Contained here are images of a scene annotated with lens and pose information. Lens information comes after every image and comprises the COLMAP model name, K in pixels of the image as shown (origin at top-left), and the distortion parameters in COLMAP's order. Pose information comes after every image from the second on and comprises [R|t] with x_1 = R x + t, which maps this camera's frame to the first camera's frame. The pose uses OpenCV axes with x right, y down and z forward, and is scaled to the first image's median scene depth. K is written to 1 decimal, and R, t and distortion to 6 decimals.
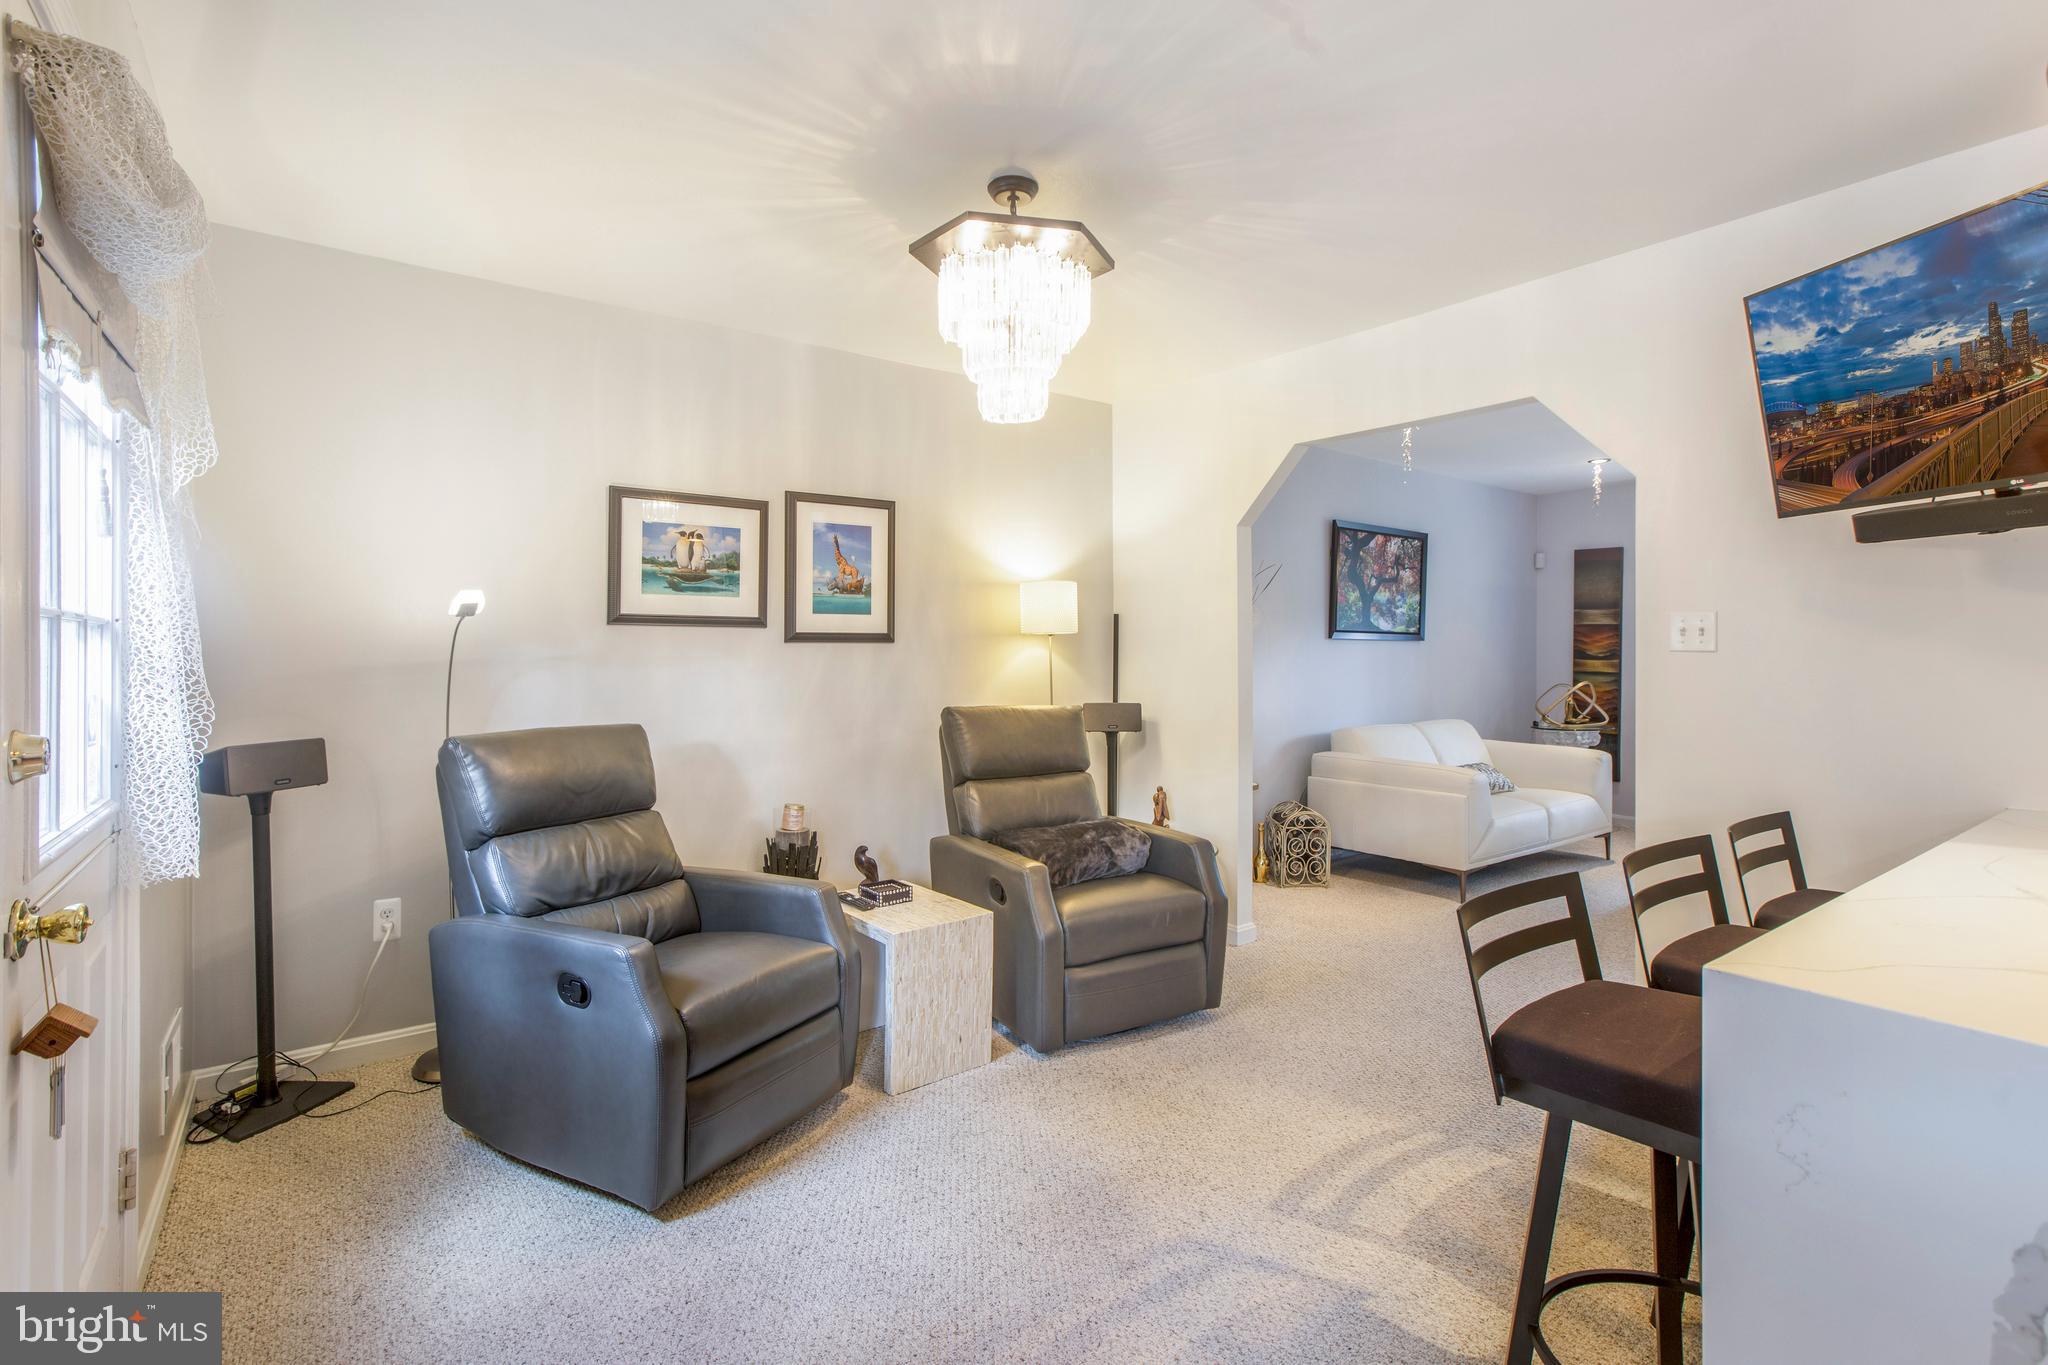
lens RADIAL K [[976.0, 0, 1013.7], [0, 976.0, 650.6], [0, 0, 1]] dist [-0.033979, 0.025520]
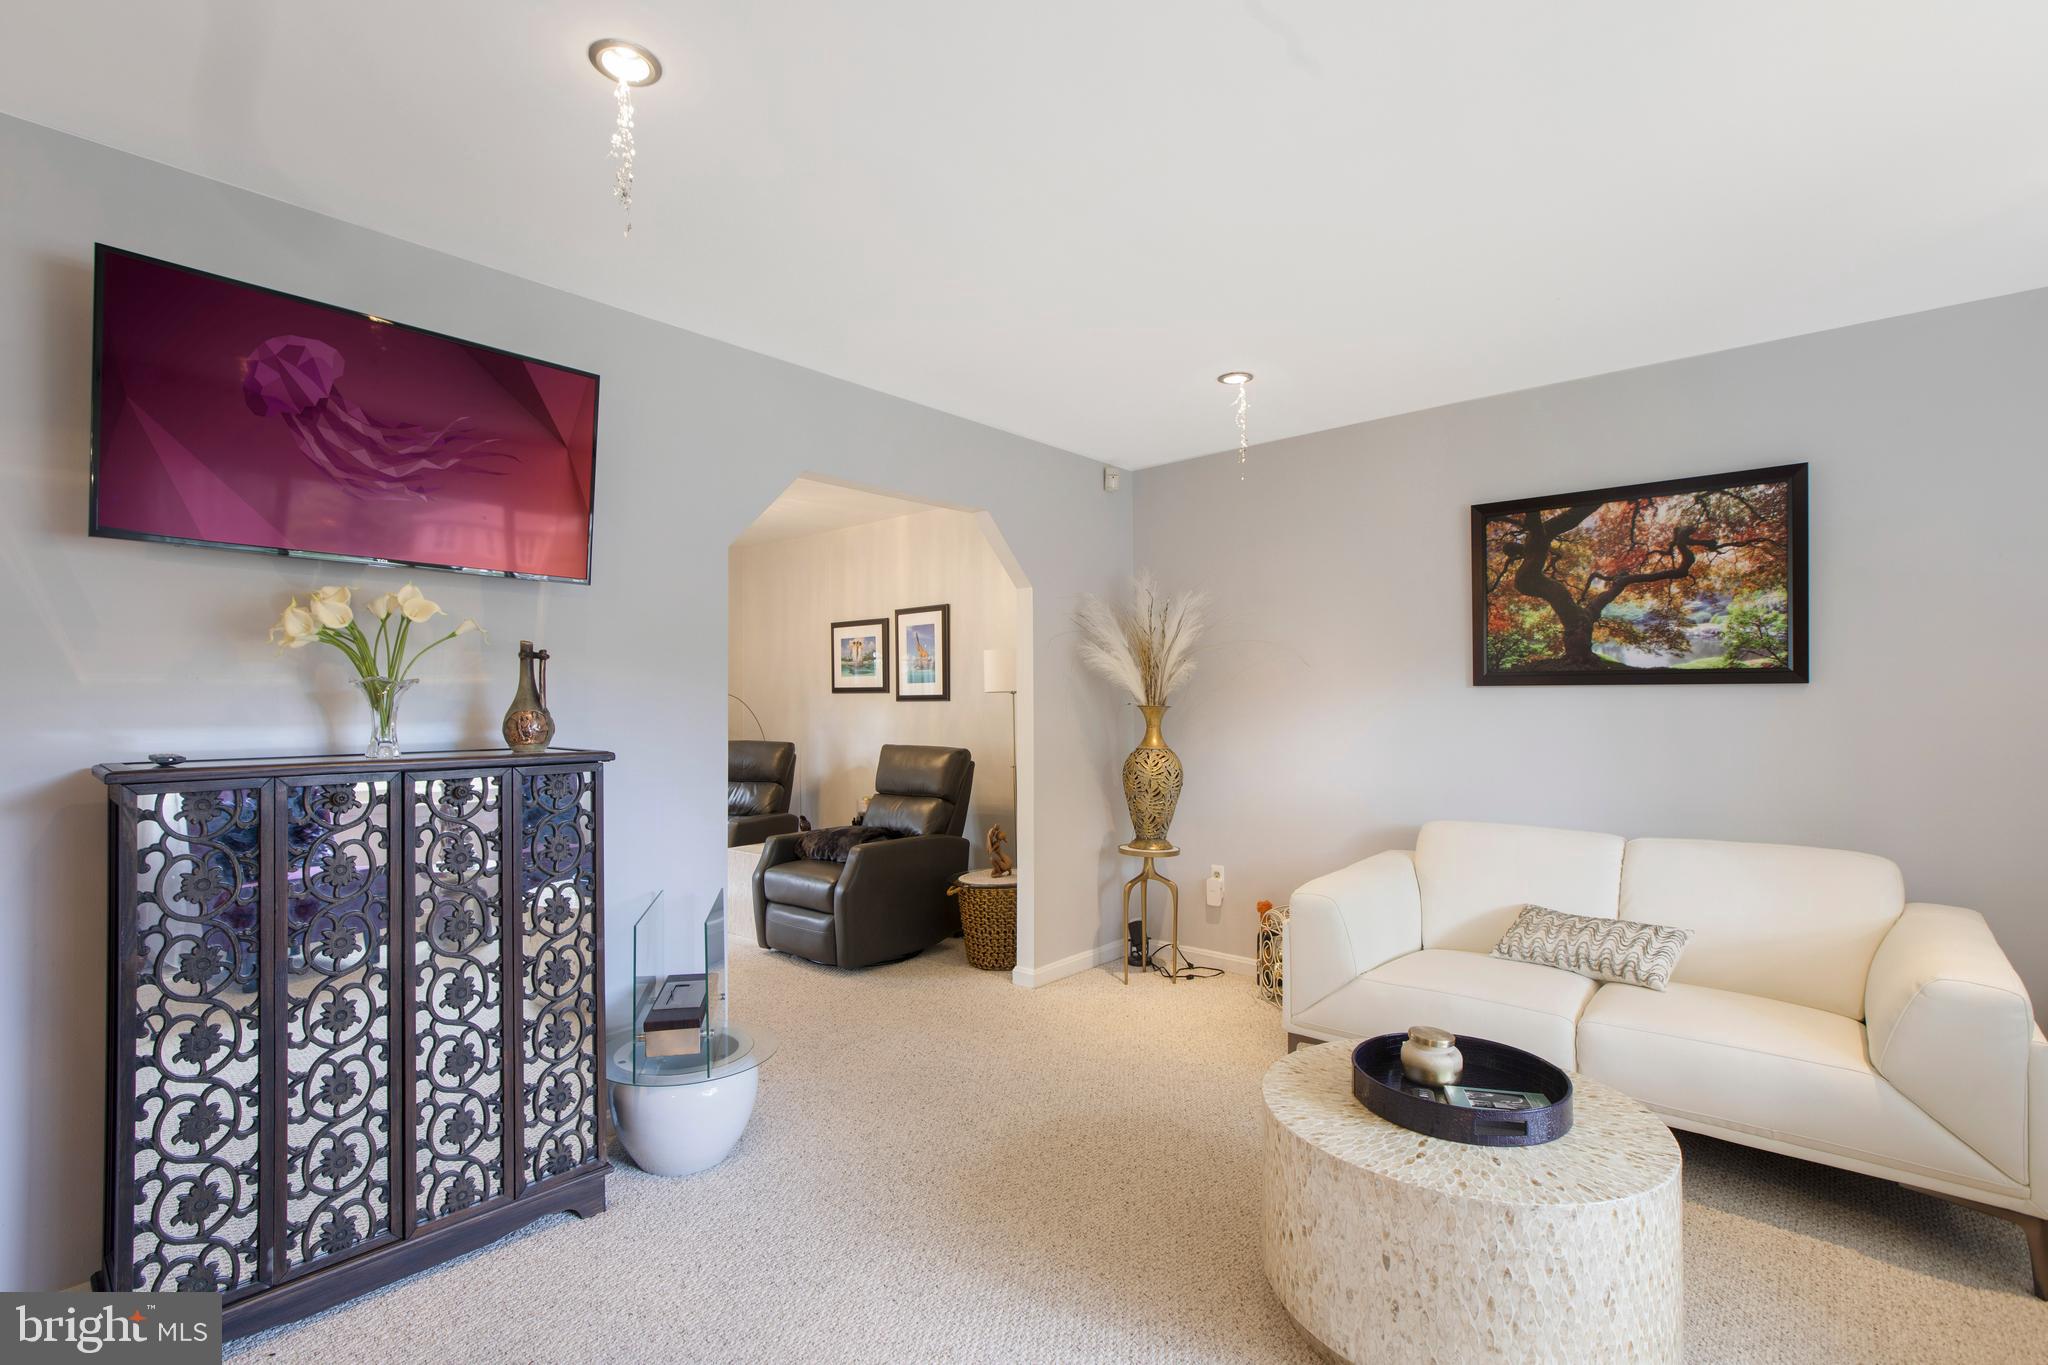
lens RADIAL K [[950.7, 0, 1013.0], [0, 950.7, 690.2], [0, 0, 1]] dist [-0.036565, 0.031807]
pose [[0.195681, -0.016674, -0.980526, 1.350447], [0.004002, 0.999861, -0.016205, -0.000748], [0.980659, -0.000753, 0.195720, 0.860930]]
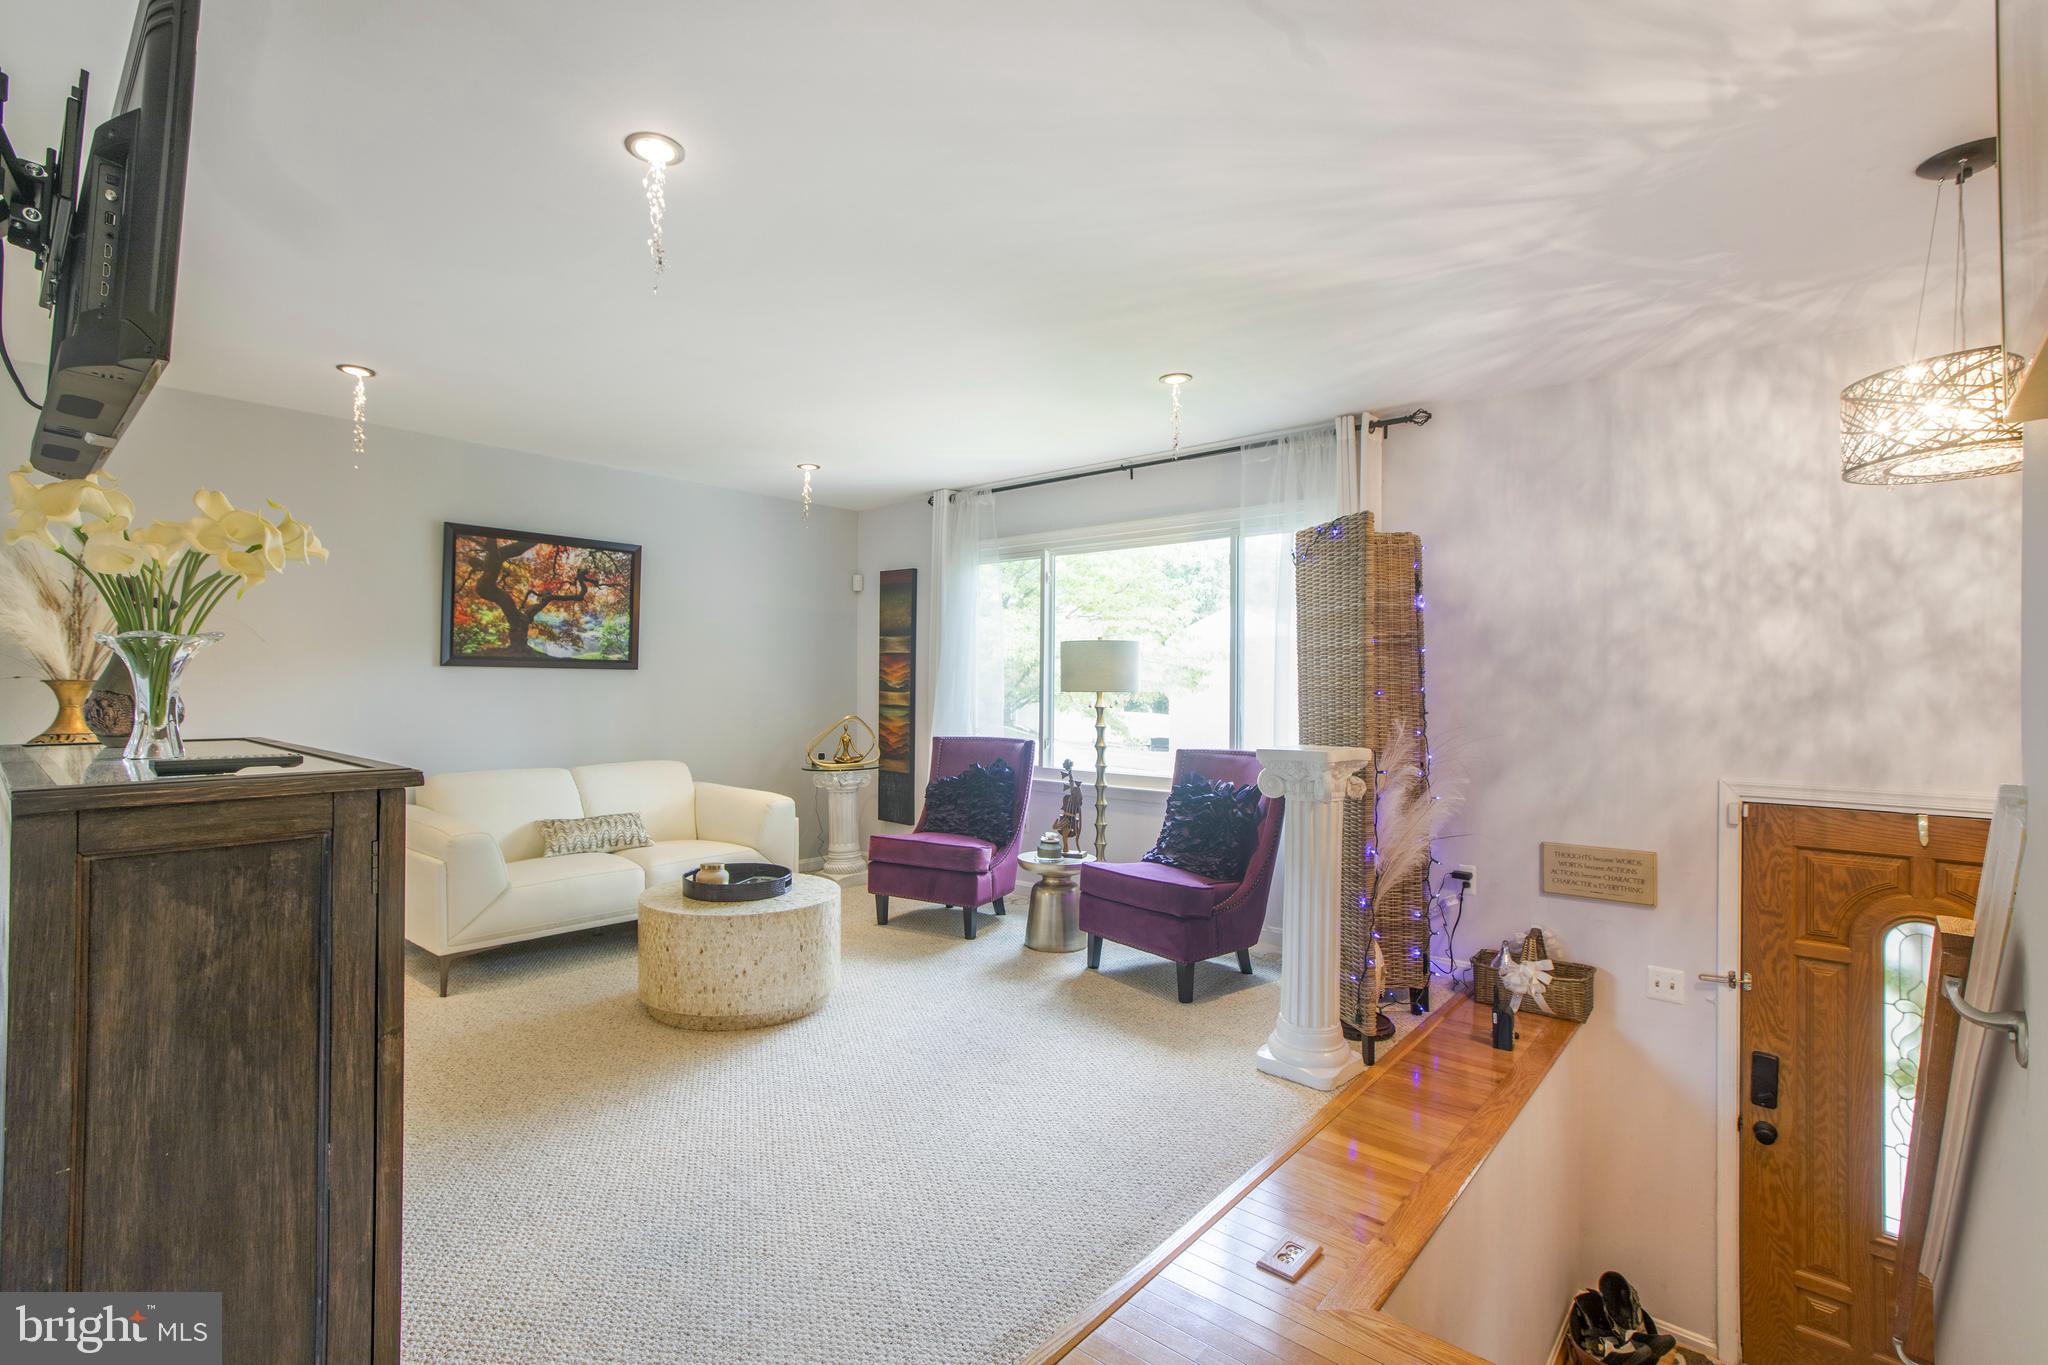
lens RADIAL K [[950.7, 0, 1013.0], [0, 950.7, 690.2], [0, 0, 1]] dist [-0.036565, 0.031807]
pose [[0.978395, 0.000497, 0.206746, 0.961027], [-0.002231, 0.999964, 0.008155, 0.000662], [-0.206735, -0.008441, 0.978361, 0.179276]]
